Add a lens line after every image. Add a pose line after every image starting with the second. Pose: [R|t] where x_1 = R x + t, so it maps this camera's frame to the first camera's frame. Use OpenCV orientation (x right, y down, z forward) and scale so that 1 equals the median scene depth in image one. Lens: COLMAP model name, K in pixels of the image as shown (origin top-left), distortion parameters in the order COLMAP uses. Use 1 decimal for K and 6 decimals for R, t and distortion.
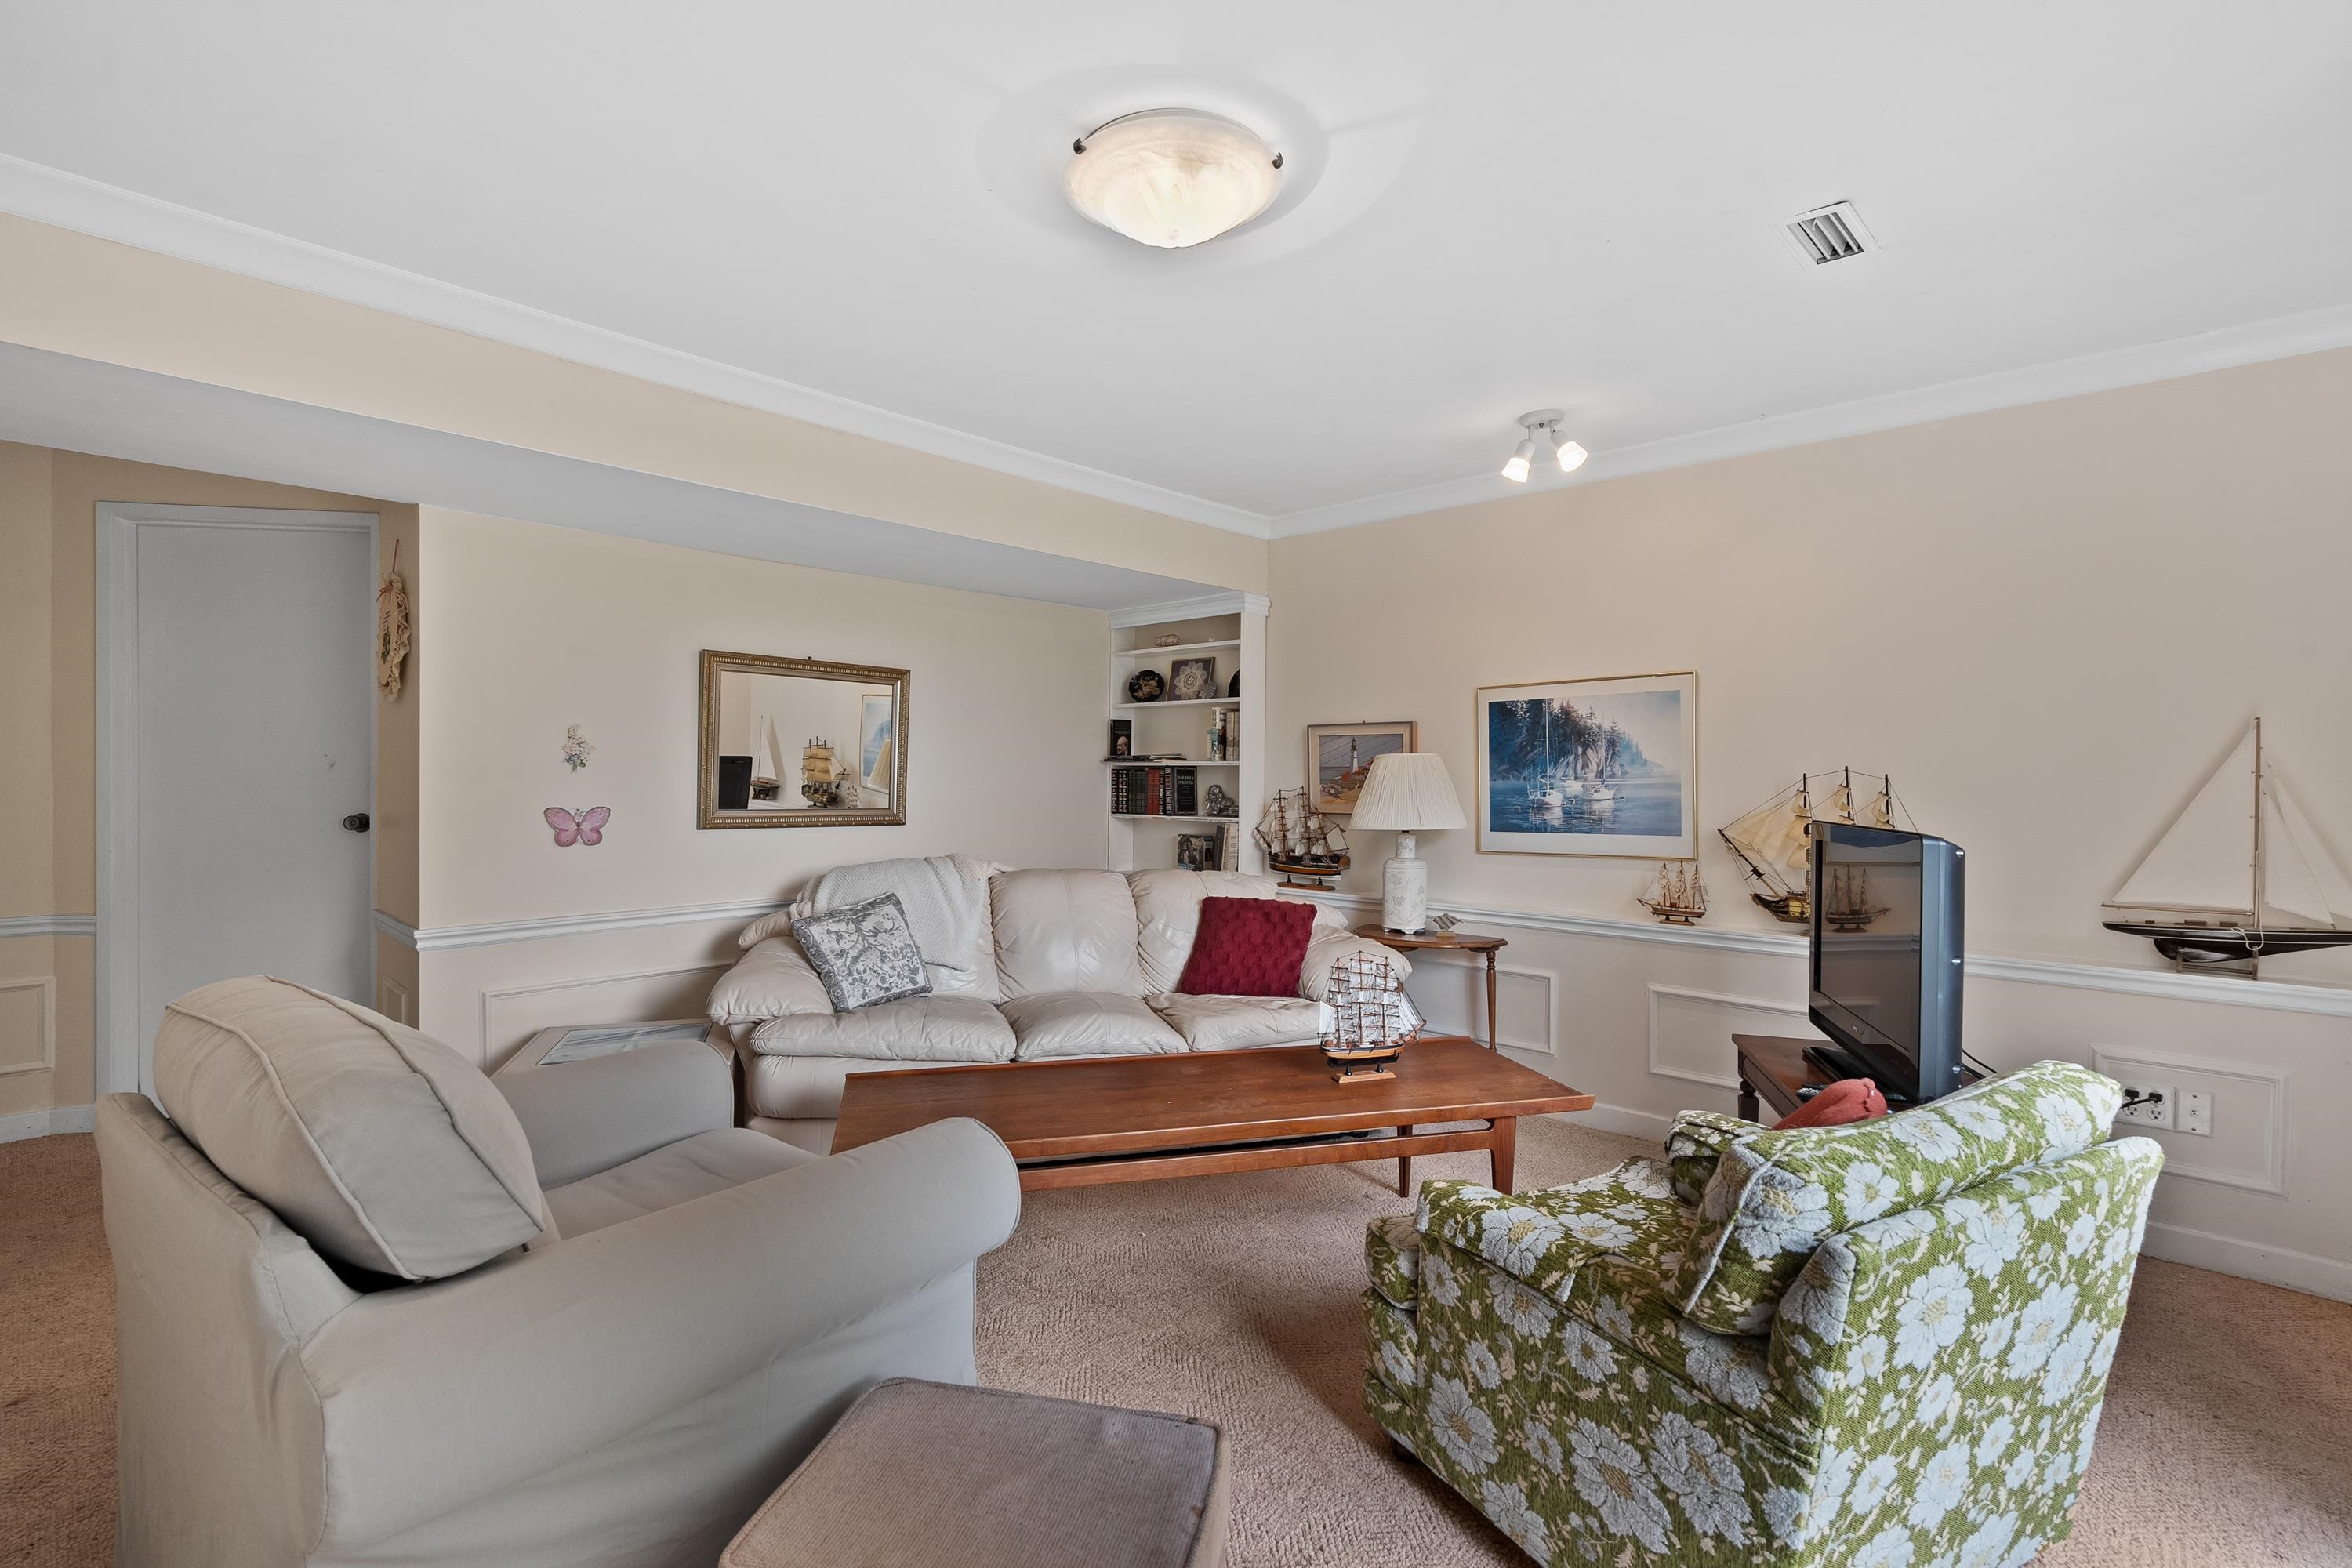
lens RADIAL K [[1111.5, 0, 1176.0], [0, 1111.5, 784.0], [0, 0, 1]] dist [-0.011088, 0.000009]
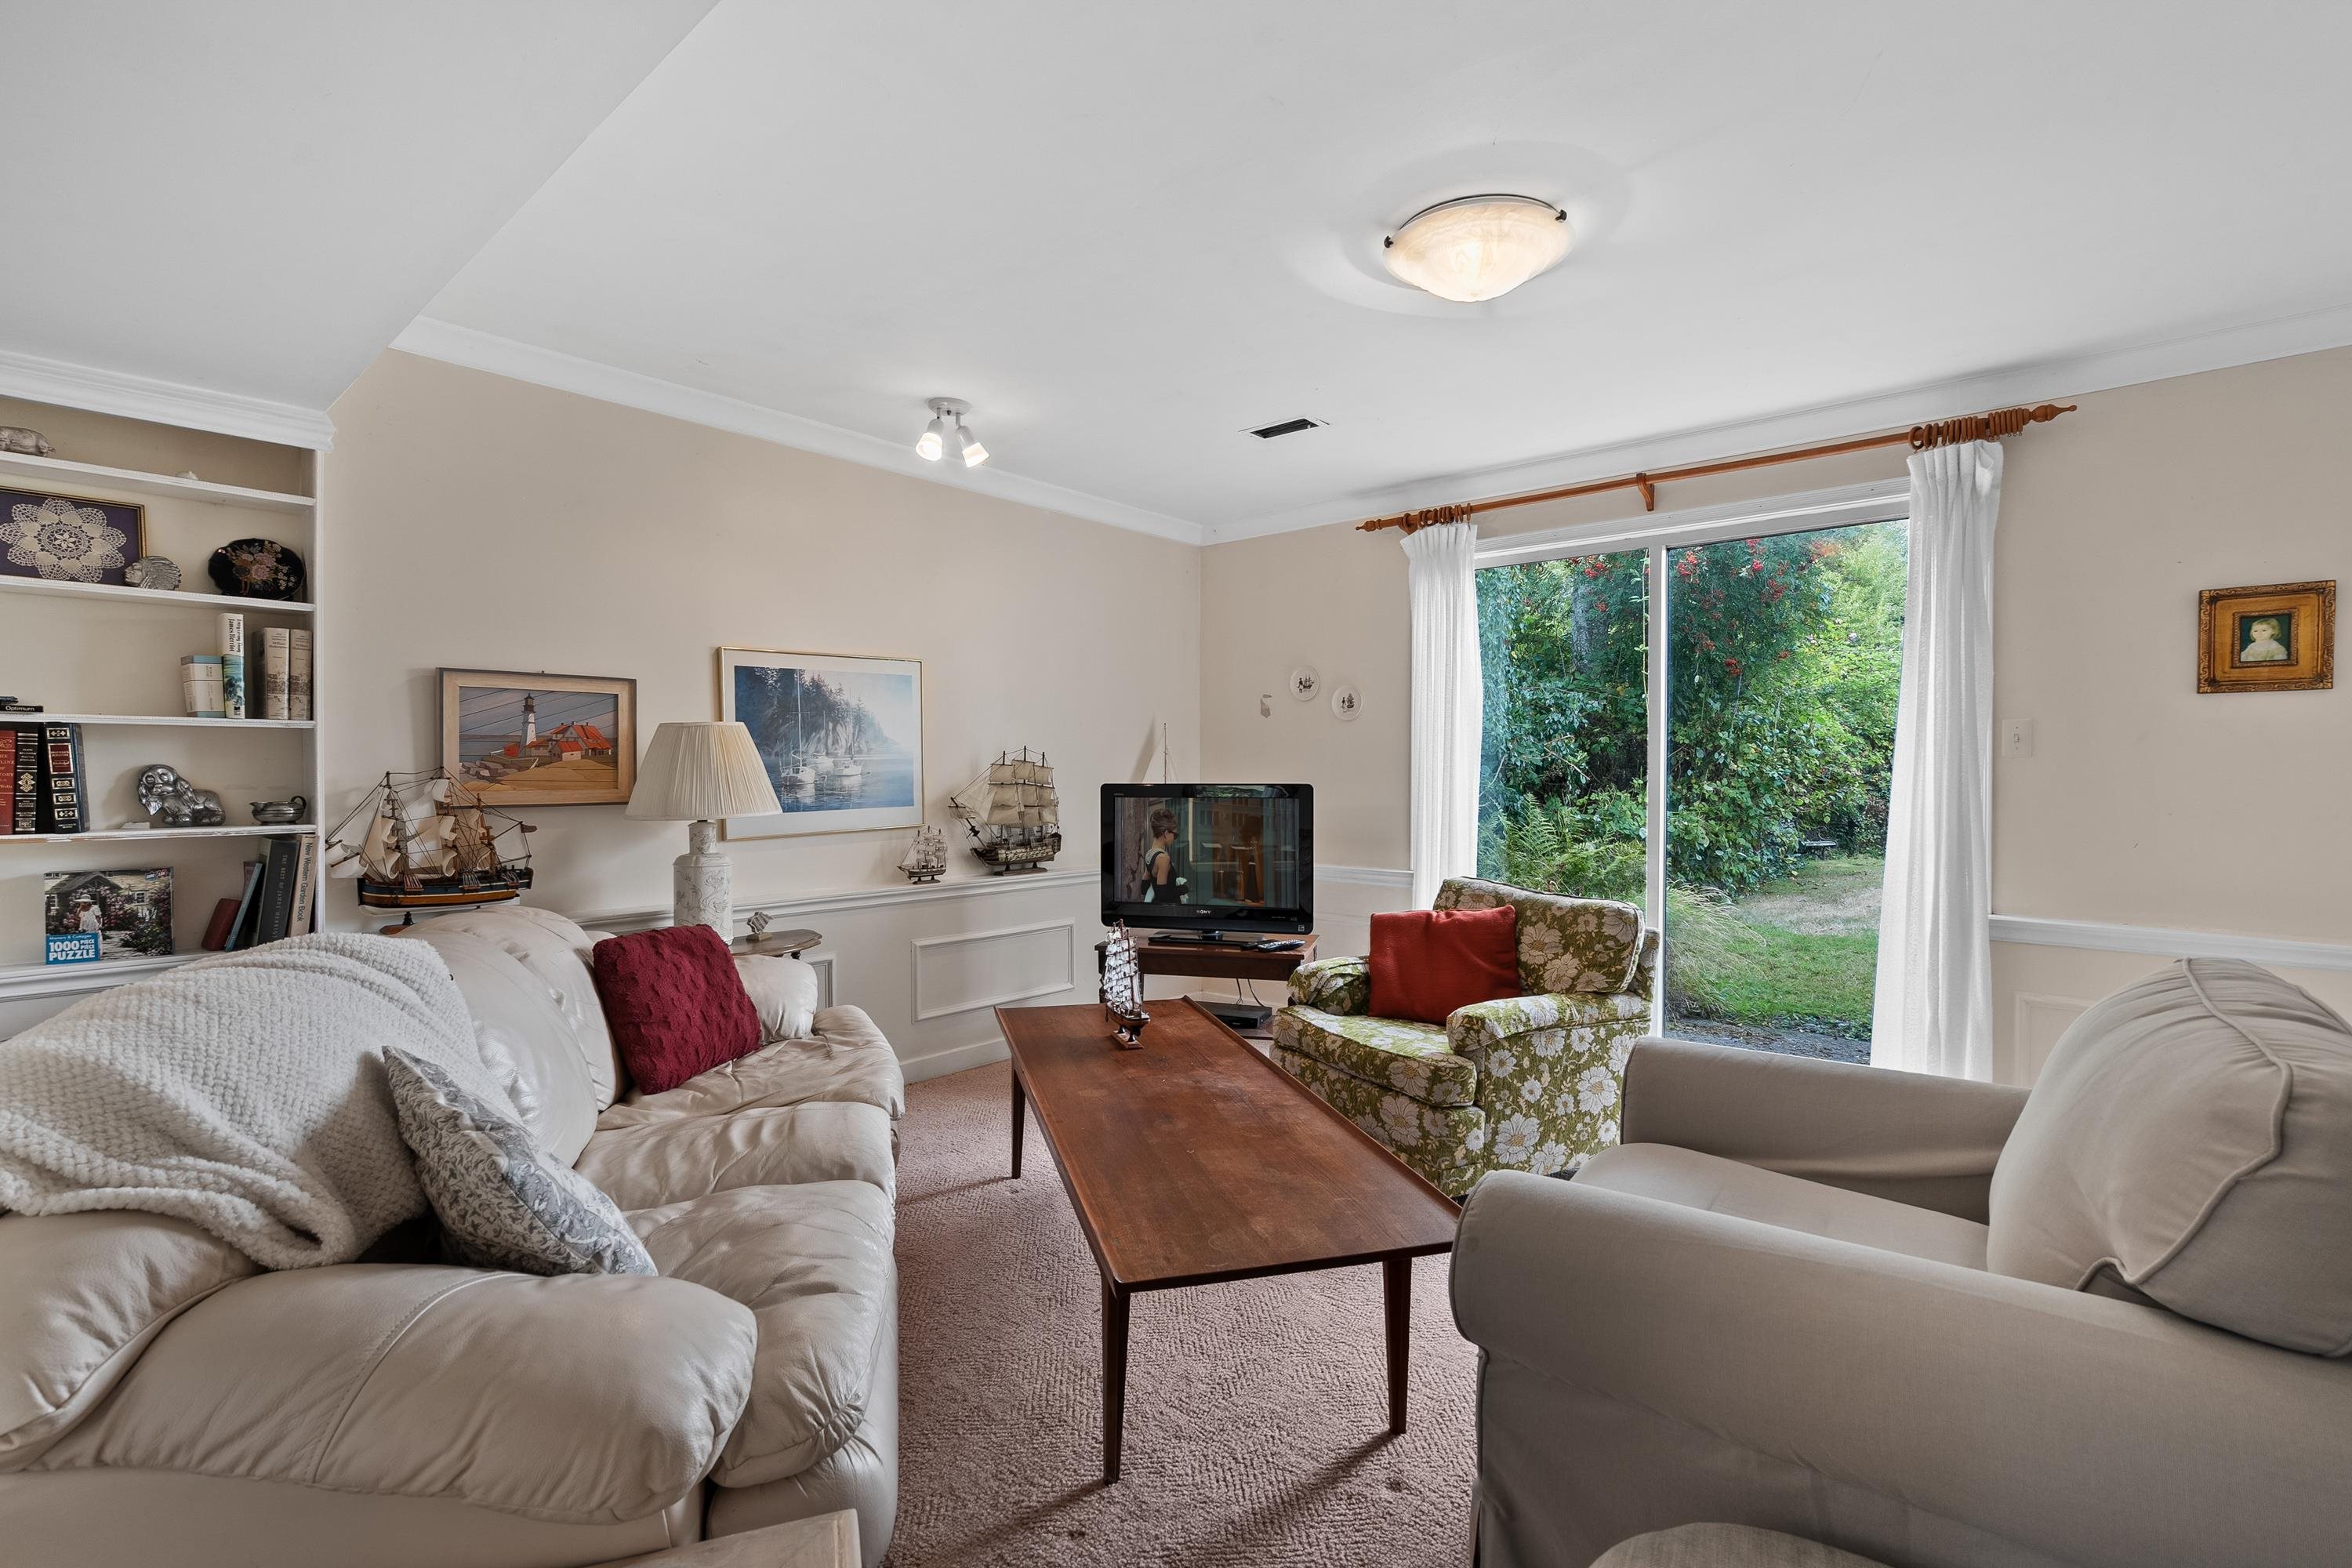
lens RADIAL K [[1111.5, 0, 1176.0], [0, 1111.5, 784.0], [0, 0, 1]] dist [-0.011088, 0.000009]
pose [[-0.064694, -0.020454, 0.997696, -0.632990], [0.006653, 0.999759, 0.020928, 0.002752], [-0.997883, 0.007992, -0.064542, 0.748947]]
